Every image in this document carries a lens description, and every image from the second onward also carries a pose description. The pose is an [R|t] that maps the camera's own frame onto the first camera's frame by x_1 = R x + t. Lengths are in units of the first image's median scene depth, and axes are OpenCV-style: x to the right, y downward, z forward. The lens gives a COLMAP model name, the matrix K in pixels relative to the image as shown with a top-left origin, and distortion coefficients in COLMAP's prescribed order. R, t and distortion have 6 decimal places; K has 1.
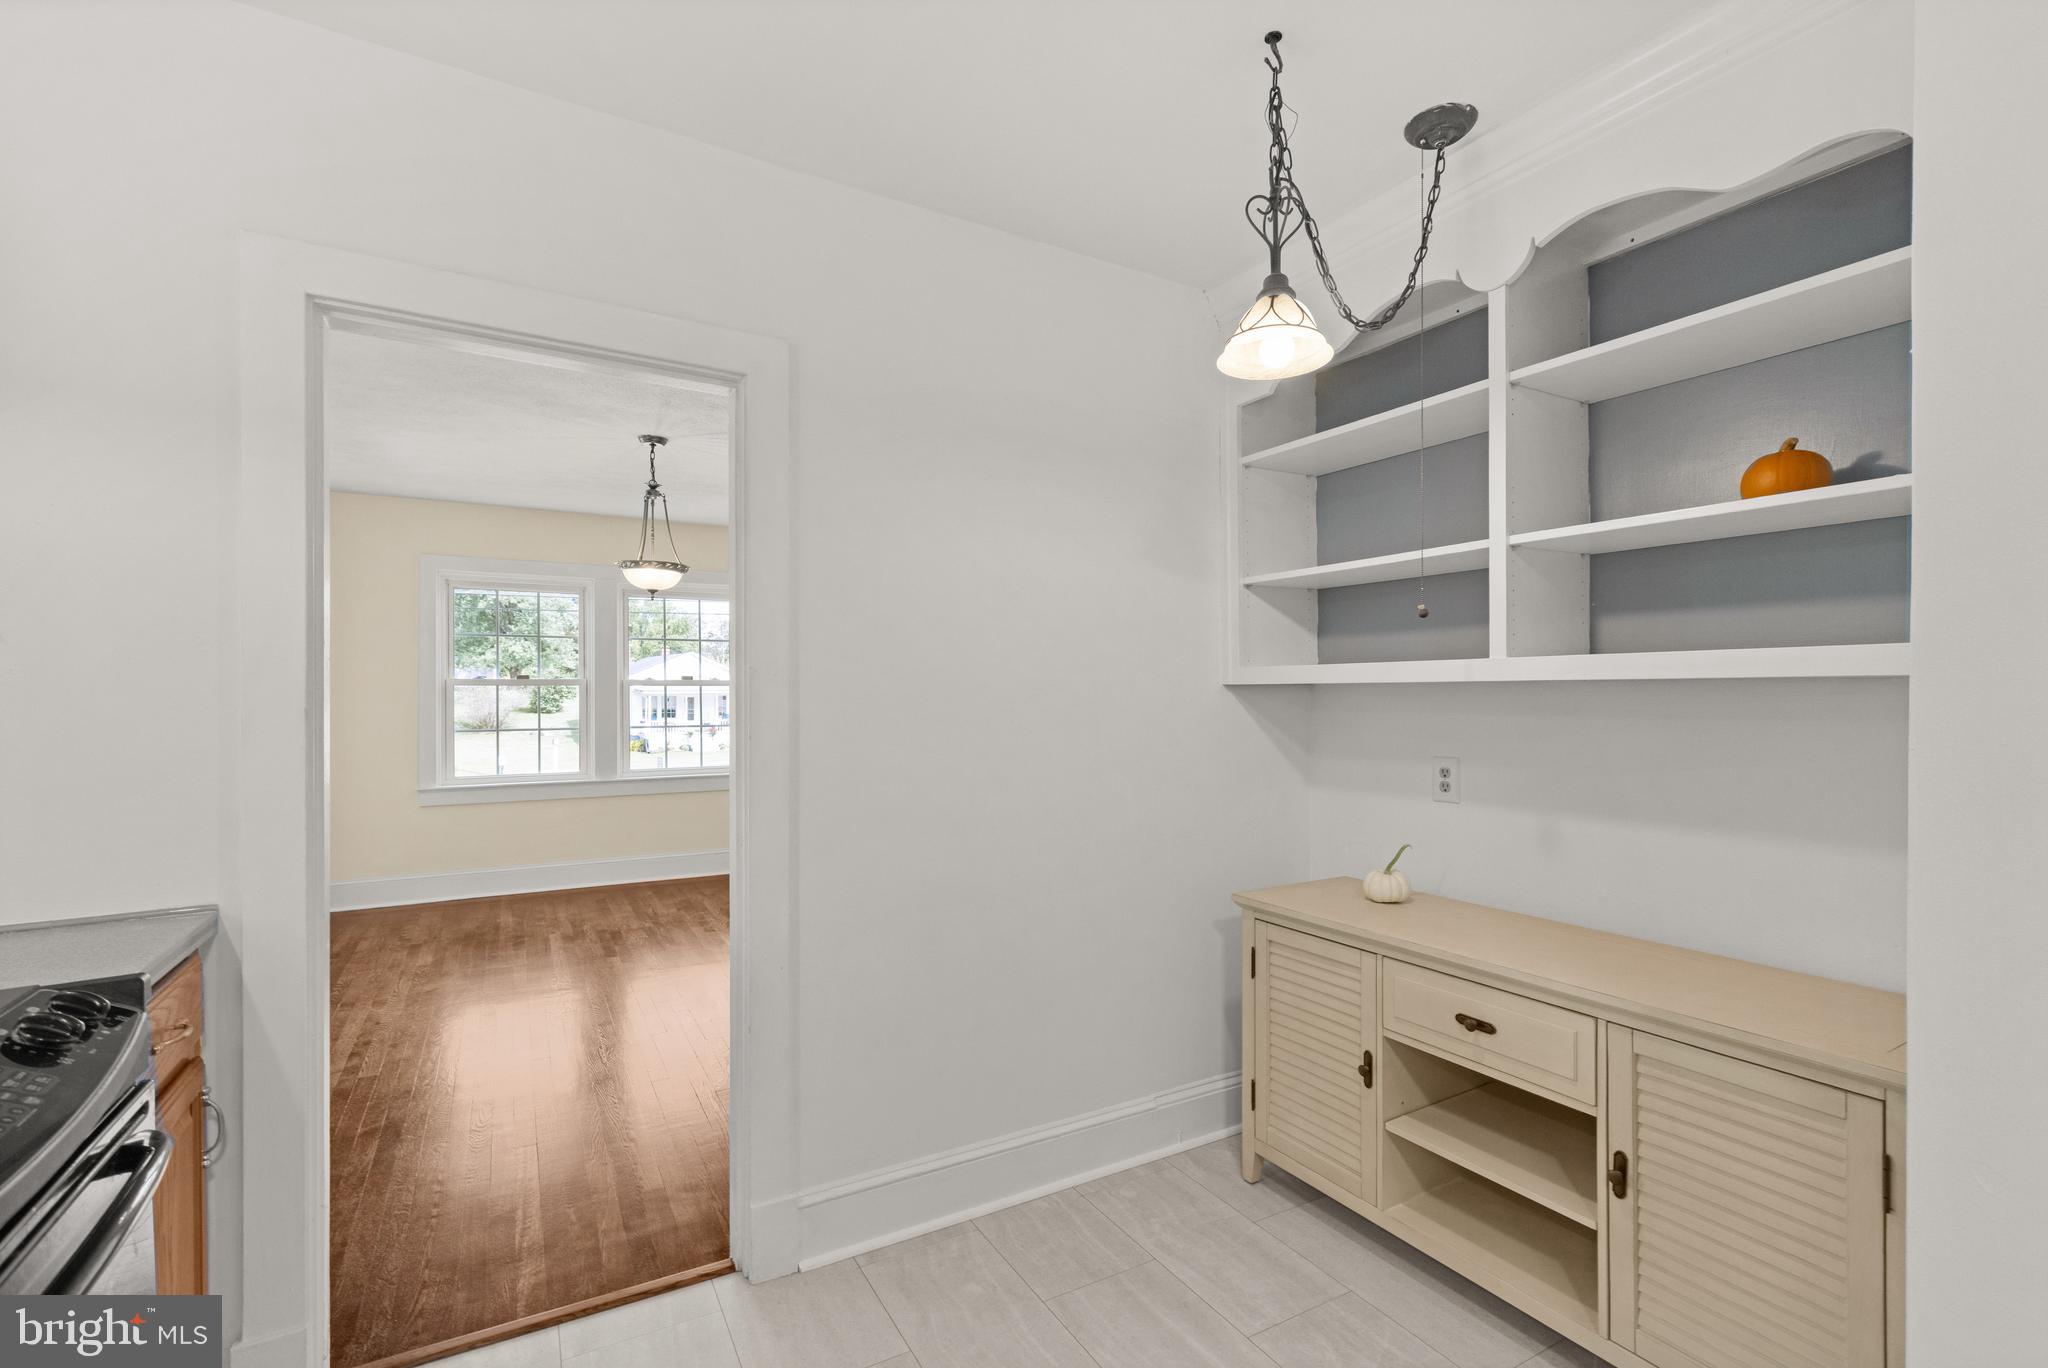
lens RADIAL K [[894.7, 0, 1025.4], [0, 894.7, 691.7], [0, 0, 1]] dist [-0.000075, 0.000800]
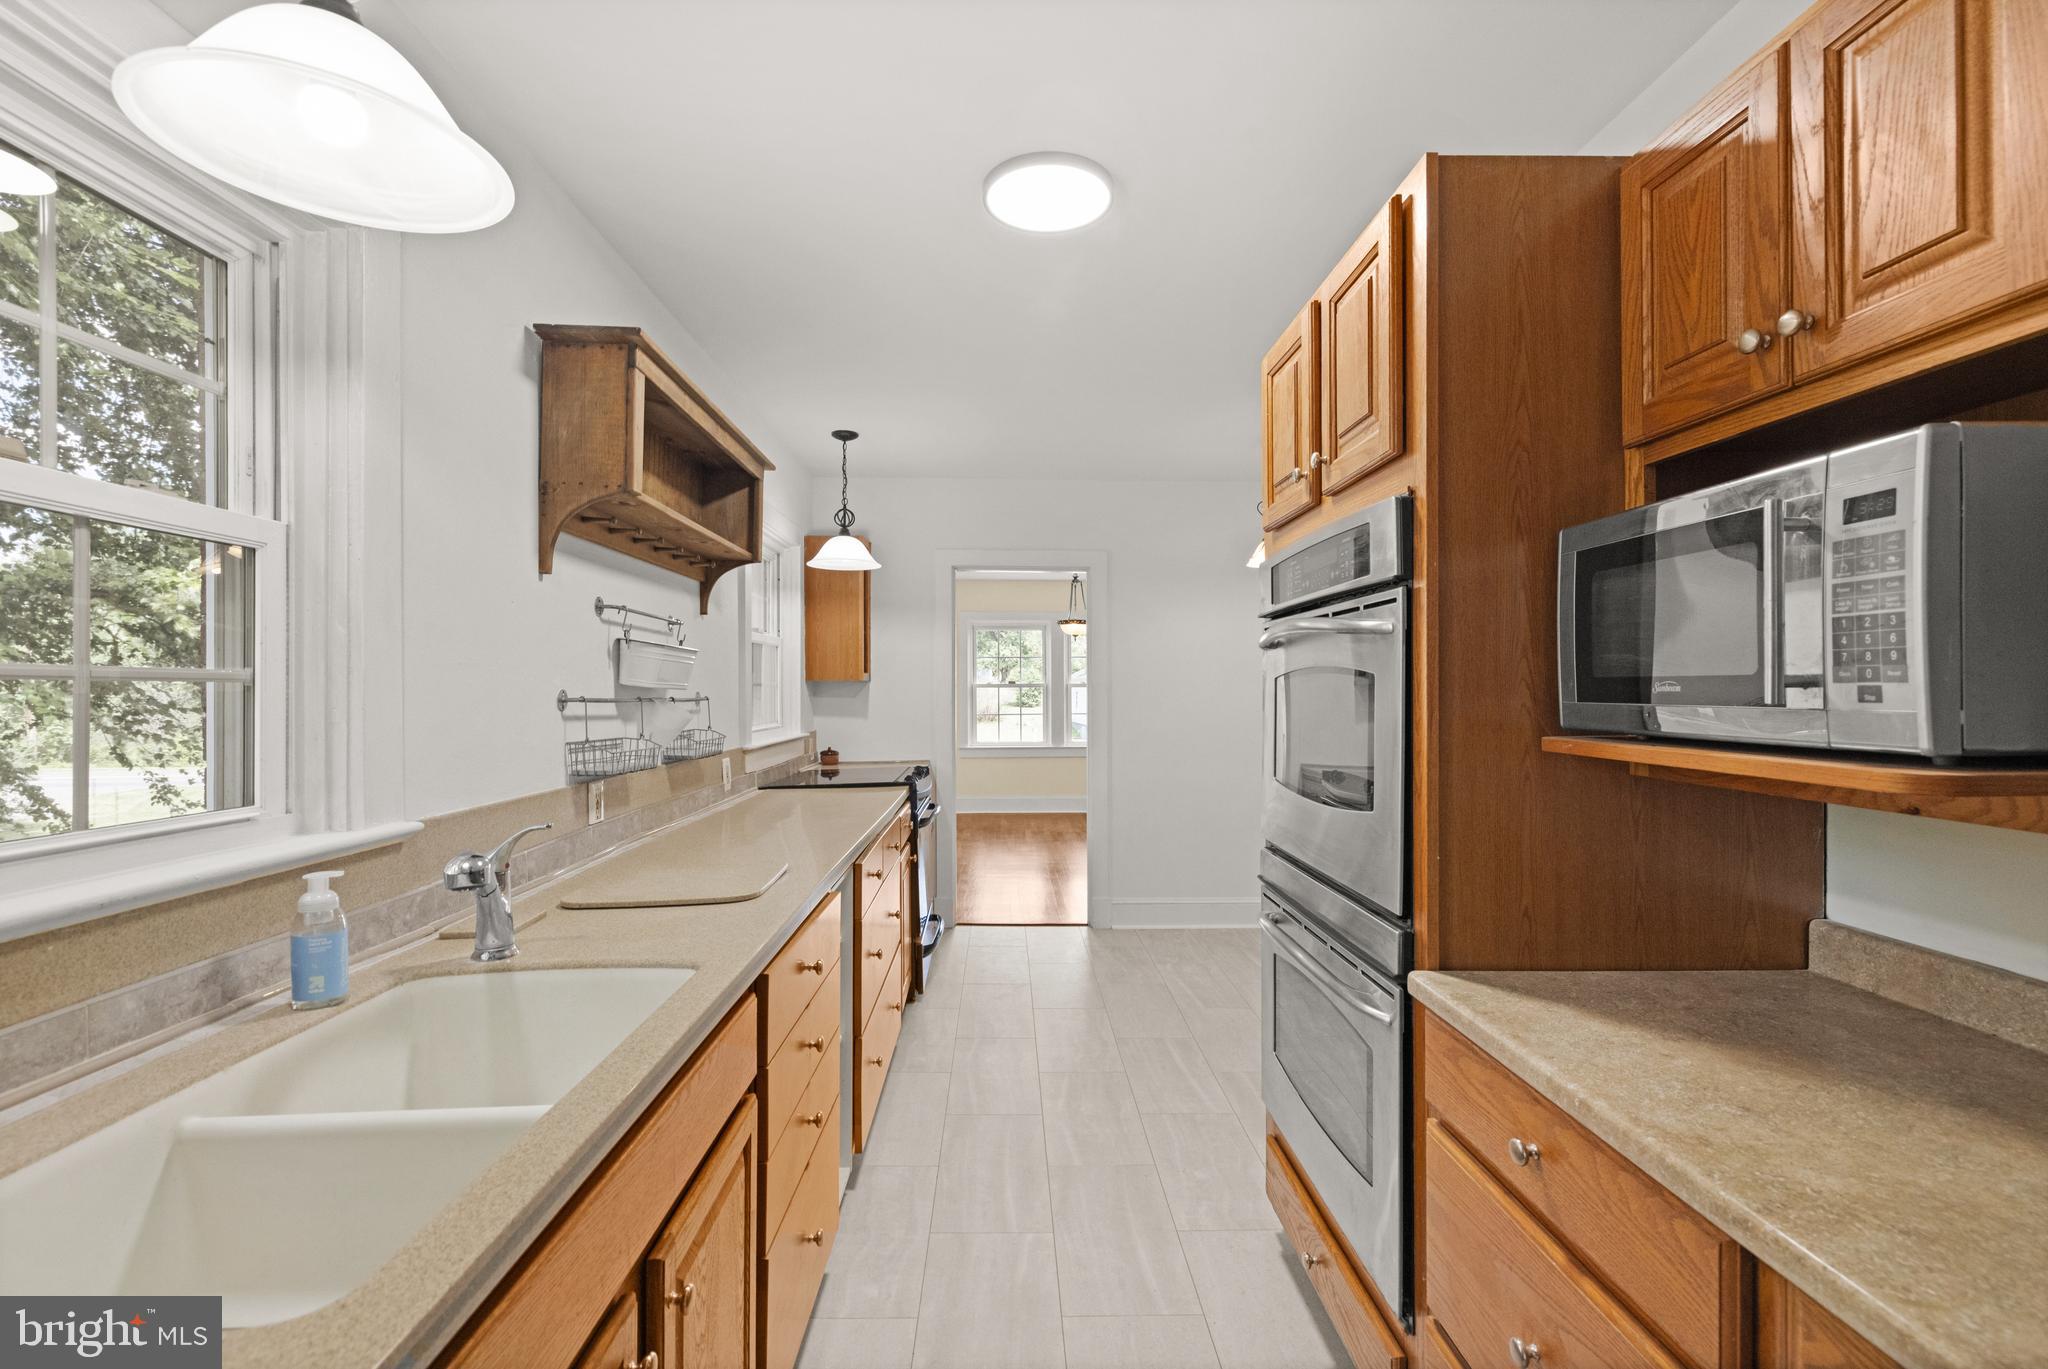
lens RADIAL K [[894.7, 0, 1024.7], [0, 894.7, 687.8], [0, 0, 1]] dist [-0.000075, 0.000800]
pose [[0.879691, -0.000461, -0.475546, 0.254259], [-0.000782, 0.999997, -0.002417, -0.003254], [0.475546, 0.002499, 0.879687, -0.460805]]
